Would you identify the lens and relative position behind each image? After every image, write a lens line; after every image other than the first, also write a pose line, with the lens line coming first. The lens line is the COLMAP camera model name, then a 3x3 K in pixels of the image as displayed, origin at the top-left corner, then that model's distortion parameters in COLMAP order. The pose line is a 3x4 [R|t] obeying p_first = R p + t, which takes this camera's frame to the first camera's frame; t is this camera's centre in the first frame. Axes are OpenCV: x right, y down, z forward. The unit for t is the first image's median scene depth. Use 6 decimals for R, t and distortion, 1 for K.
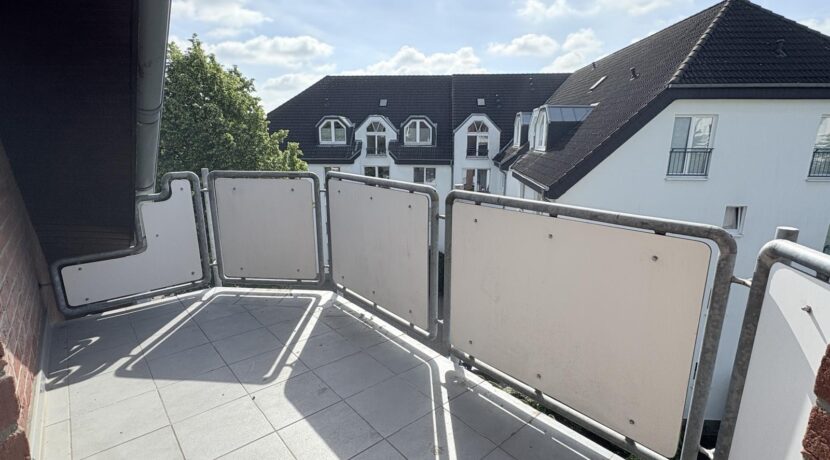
lens RADIAL K [[393.7, 0, 415.0], [0, 393.7, 230.0], [0, 0, 1]] dist [-0.000139, 0.000444]
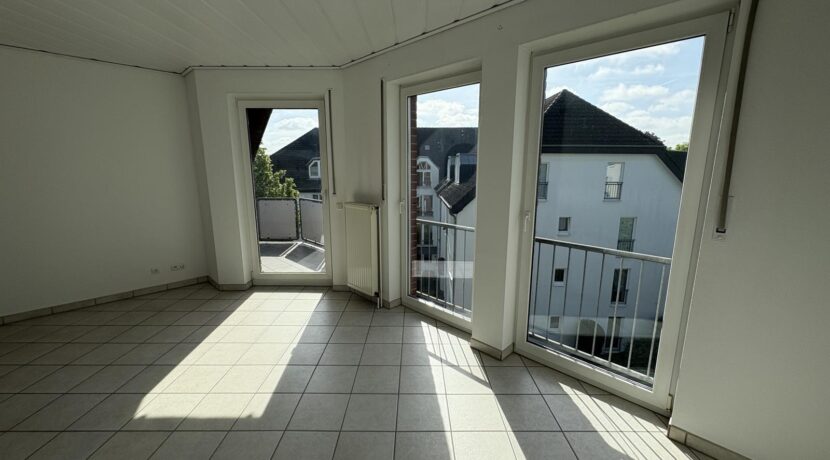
lens RADIAL K [[321.0, 0, 415.0], [0, 321.0, 230.0], [0, 0, 1]] dist [-0.001071, -0.000124]
pose [[0.997372, -0.014162, 0.071057, 0.064311], [0.017383, 0.998840, -0.044912, 0.029794], [-0.070338, 0.046029, 0.996461, -0.198660]]
